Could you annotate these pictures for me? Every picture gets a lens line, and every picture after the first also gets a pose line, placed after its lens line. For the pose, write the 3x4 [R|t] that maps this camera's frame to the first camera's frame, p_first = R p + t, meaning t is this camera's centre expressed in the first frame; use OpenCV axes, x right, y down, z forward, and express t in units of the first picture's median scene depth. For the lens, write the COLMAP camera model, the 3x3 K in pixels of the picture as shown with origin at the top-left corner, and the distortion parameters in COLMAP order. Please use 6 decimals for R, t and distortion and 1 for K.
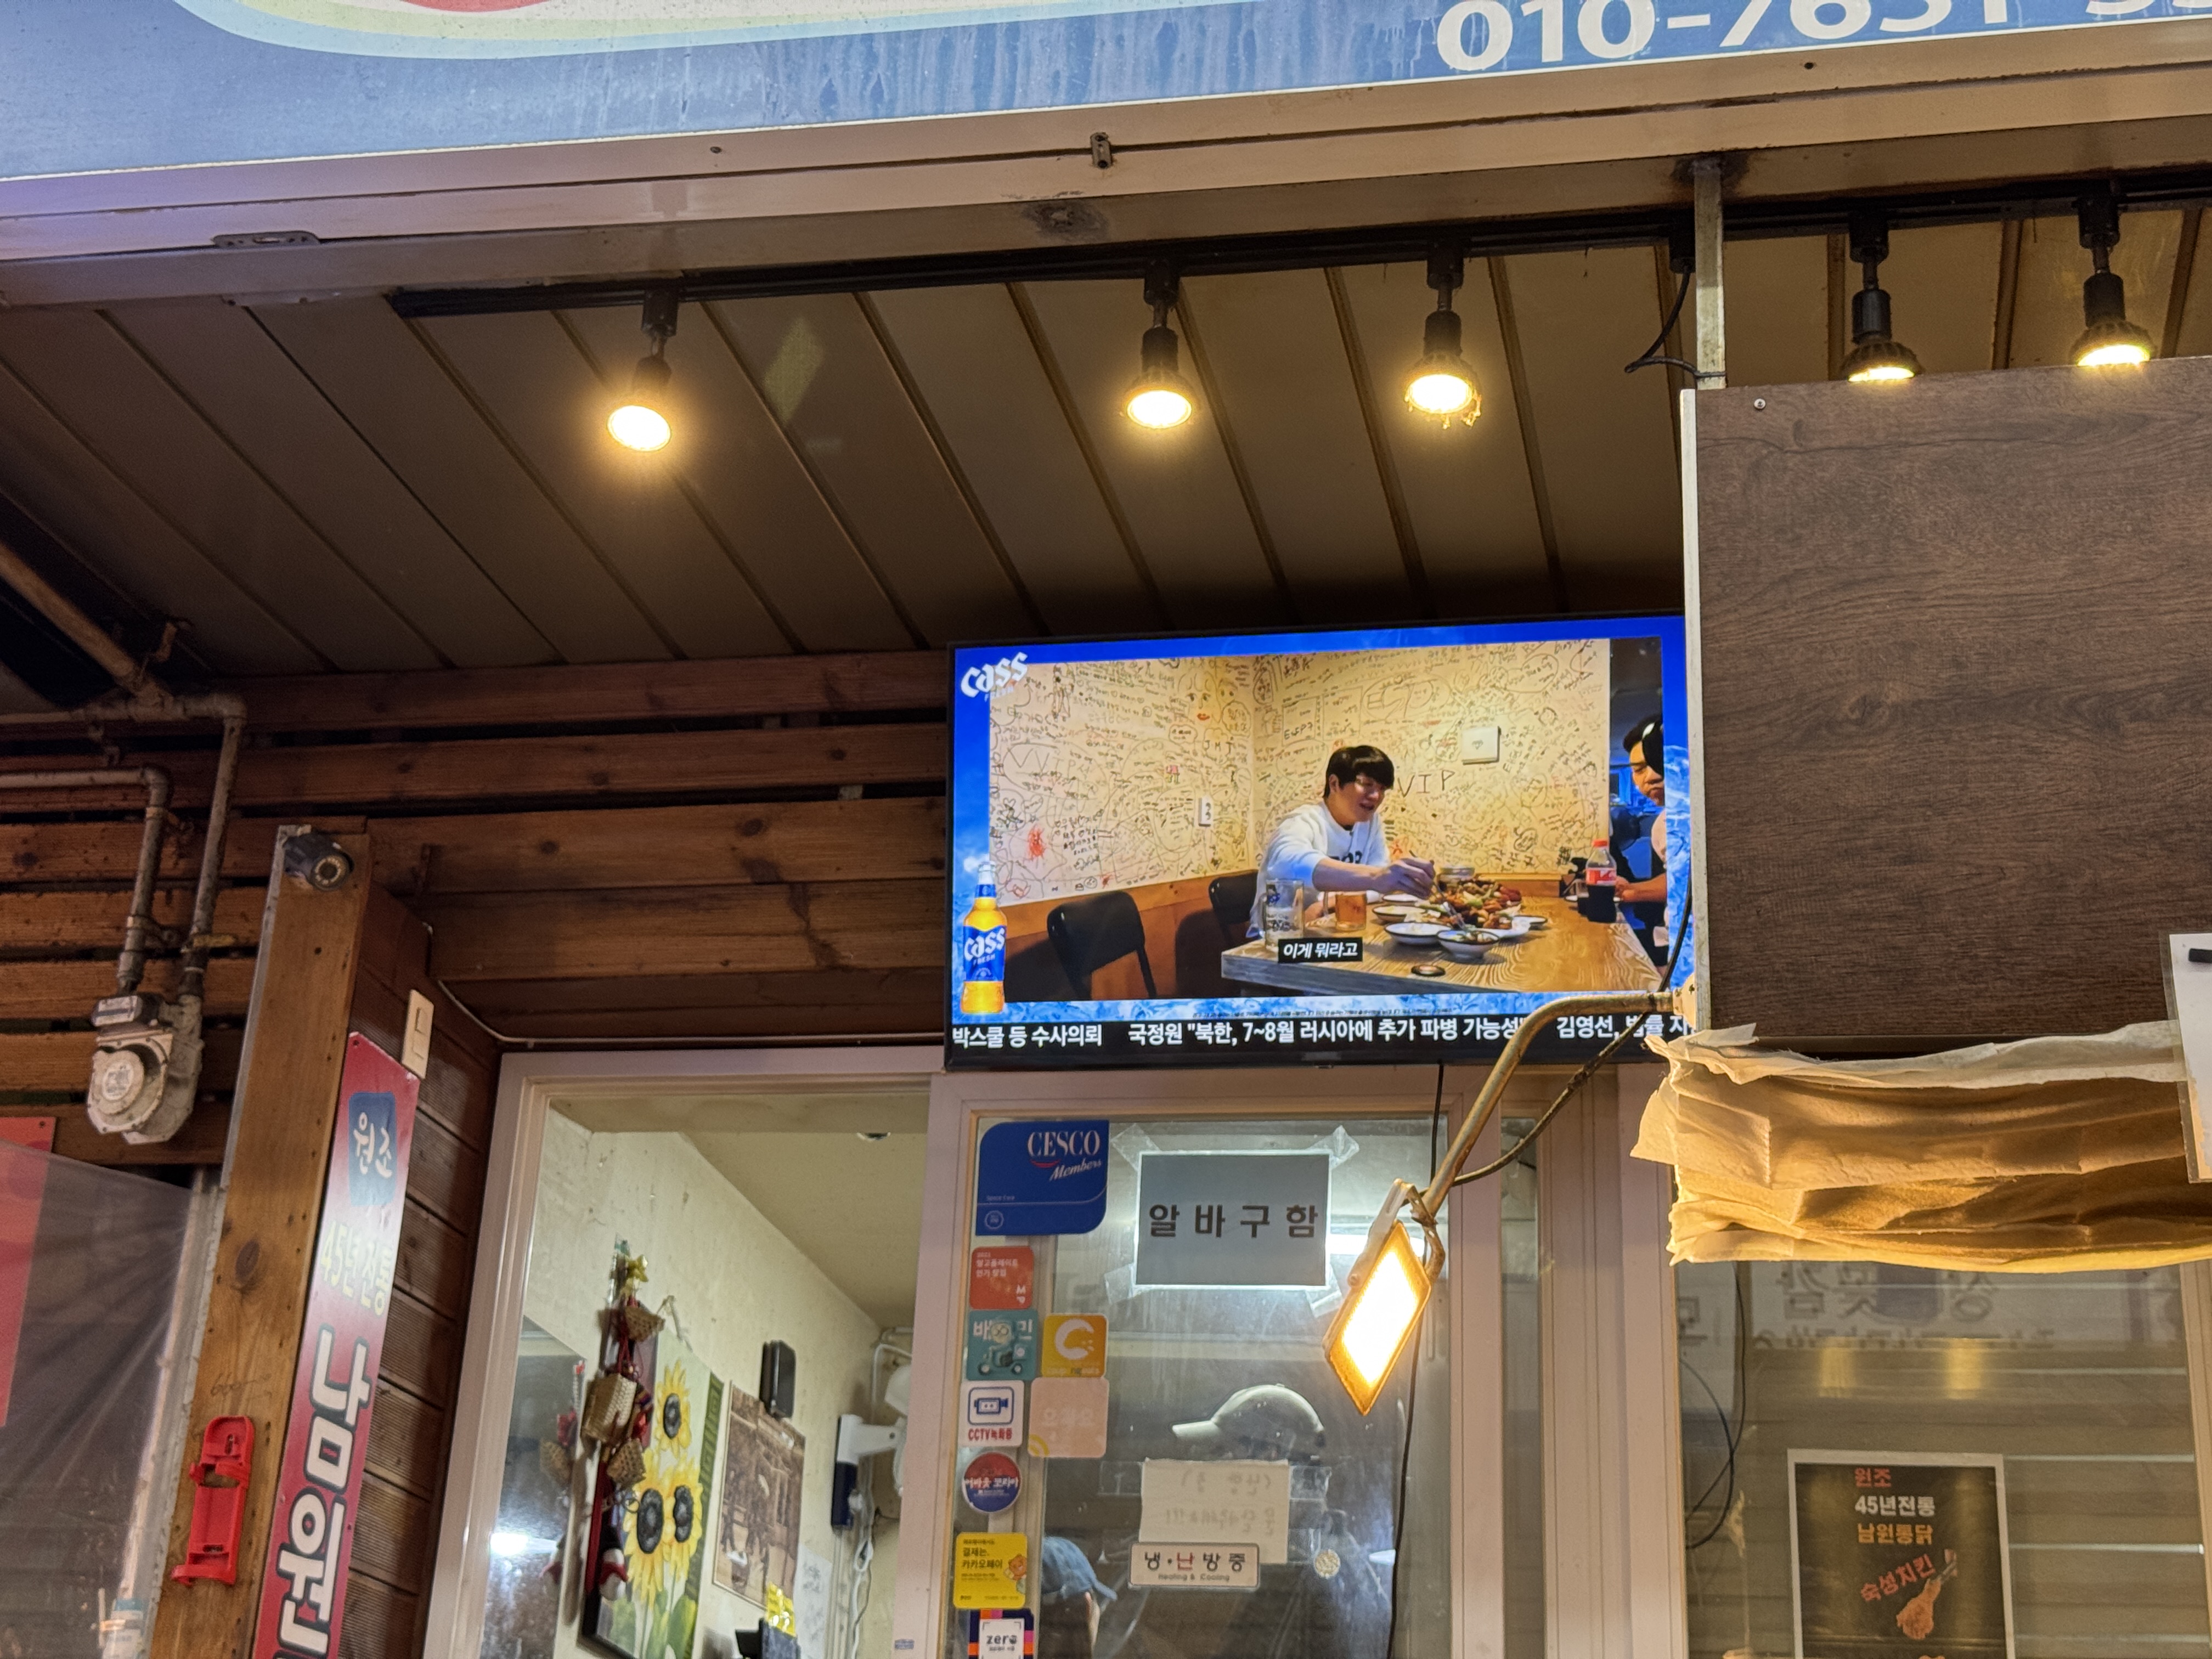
lens RADIAL K [[3121.2, 0, 1105.7], [0, 3121.2, 834.2], [0, 0, 1]] dist [0.119721, 0.000000]
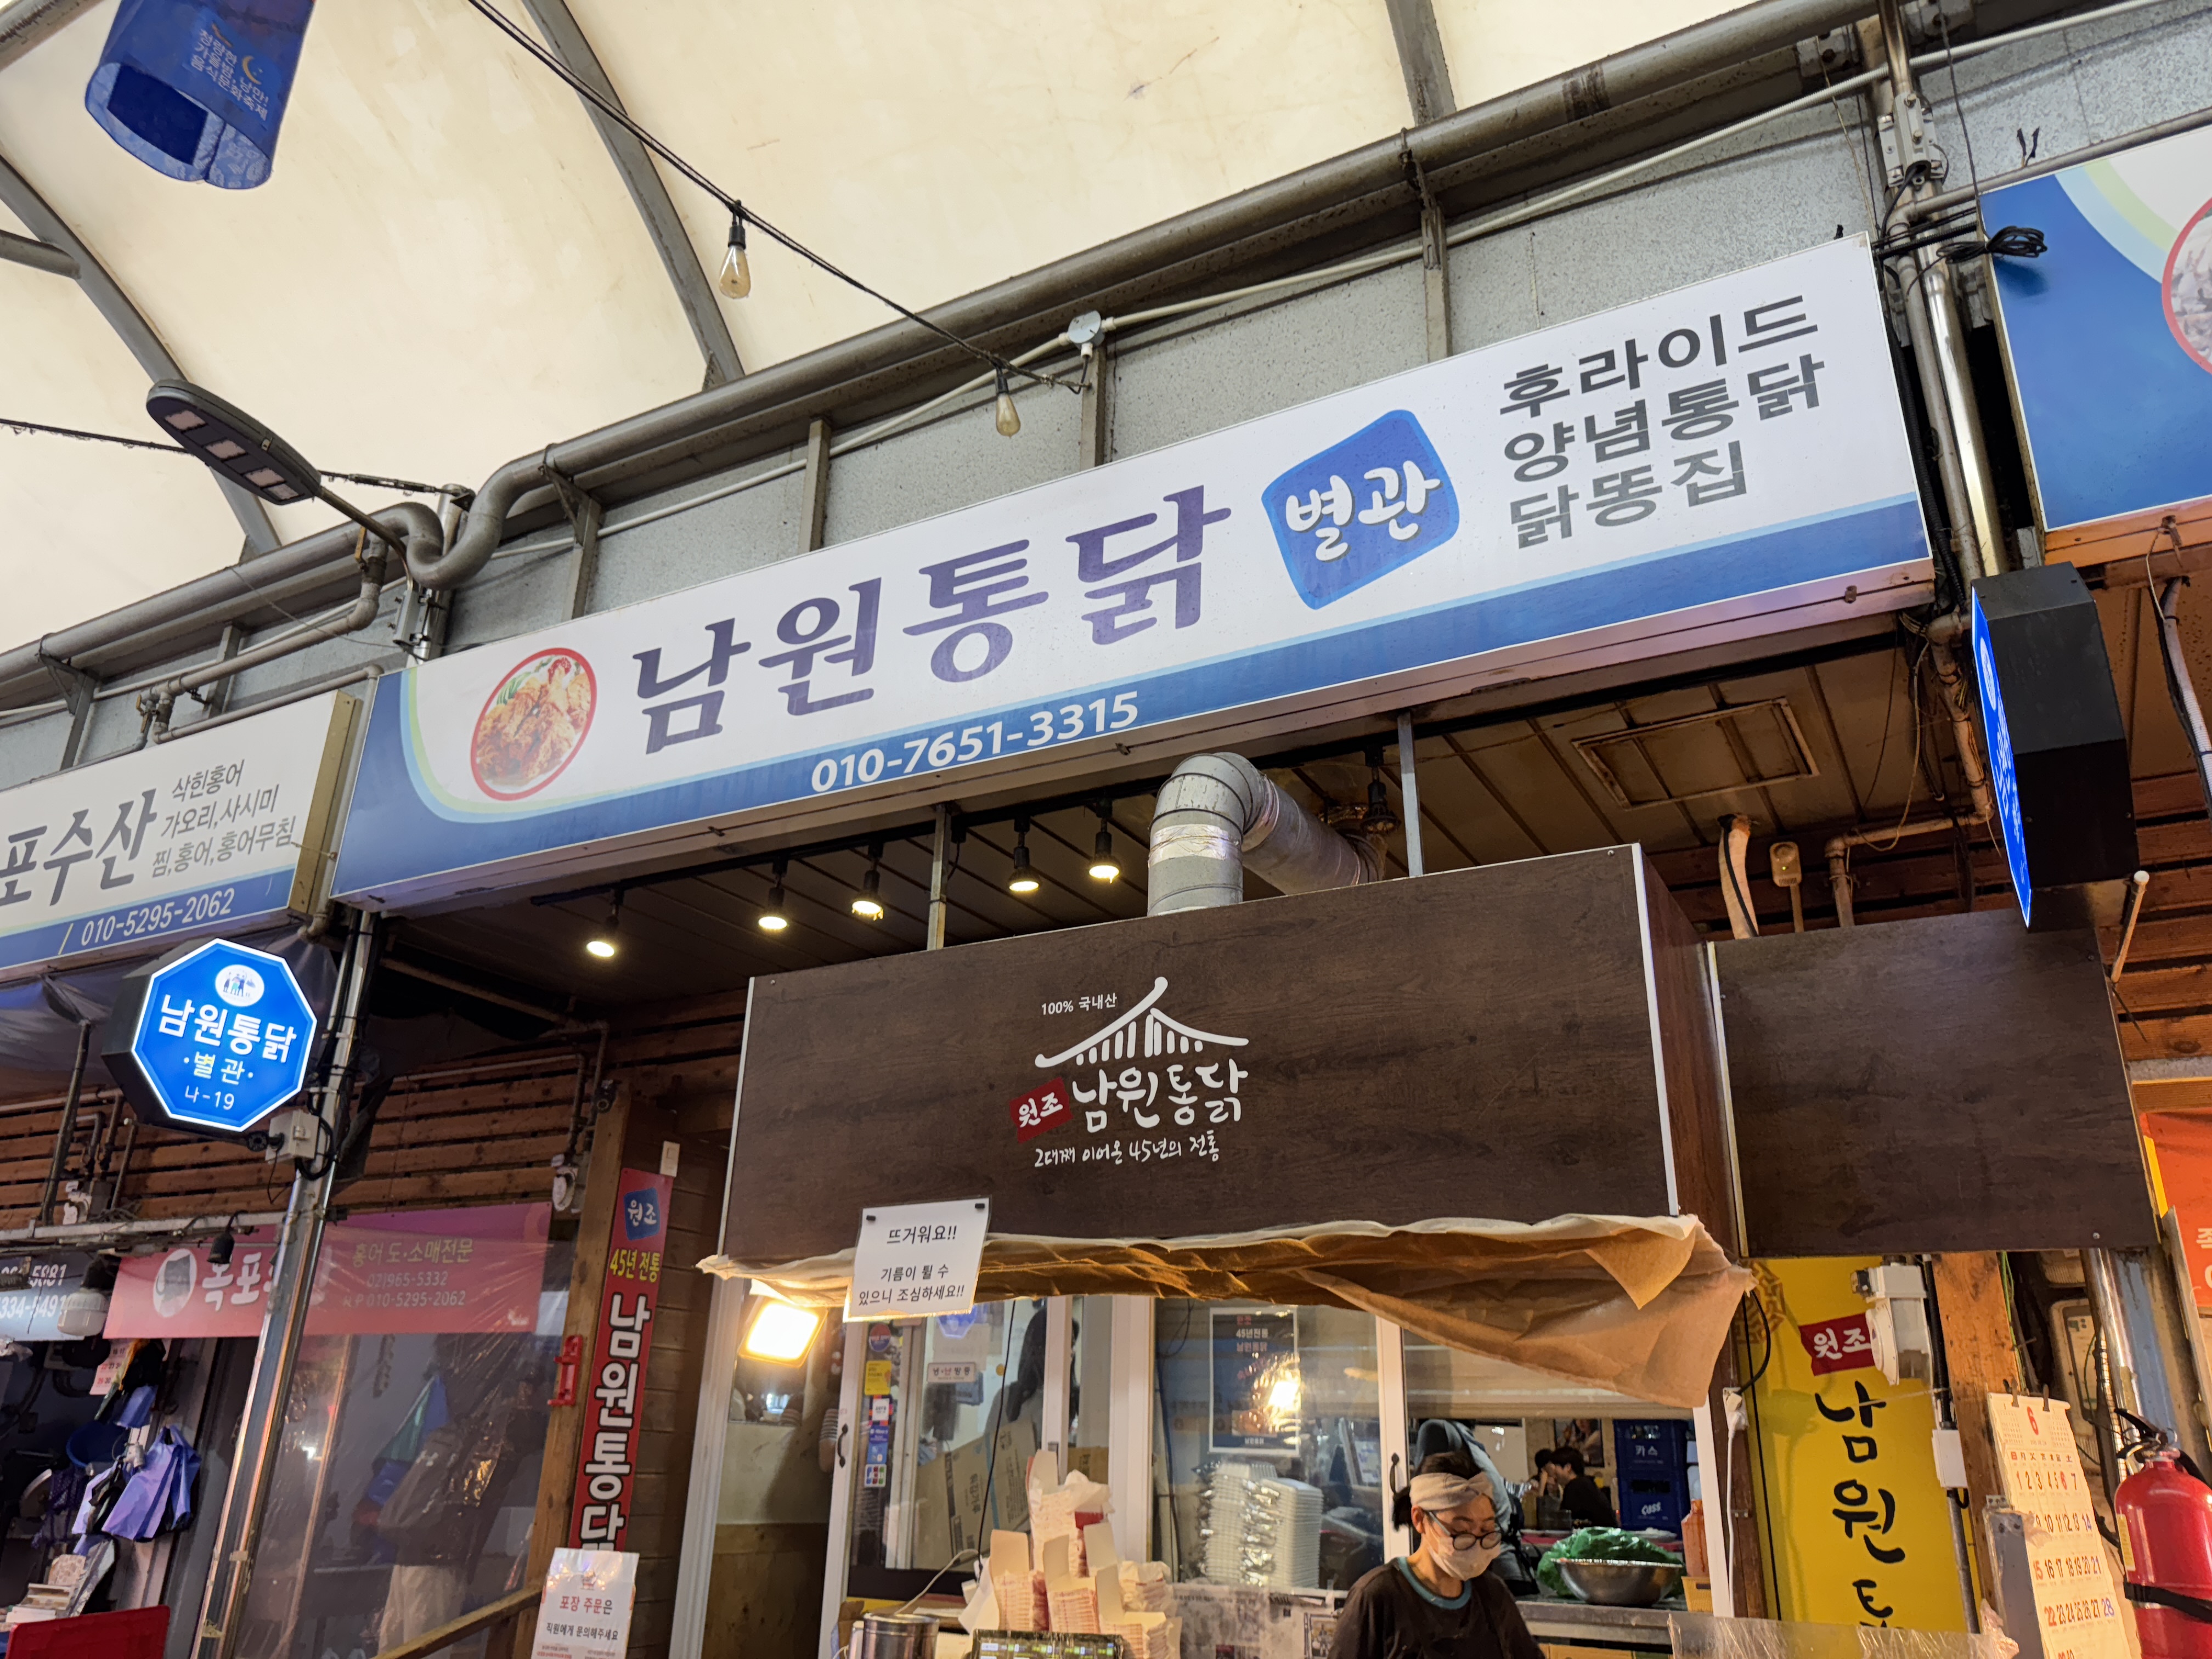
lens RADIAL K [[1601.6, 0, 1109.5], [0, 1601.6, 824.0], [0, 0, 1]] dist [0.015604, -0.015471]
pose [[0.955864, -0.133689, -0.261634, 0.494661], [0.128216, 0.991020, -0.037958, -0.108628], [0.264359, 0.002737, 0.964421, -0.101190]]
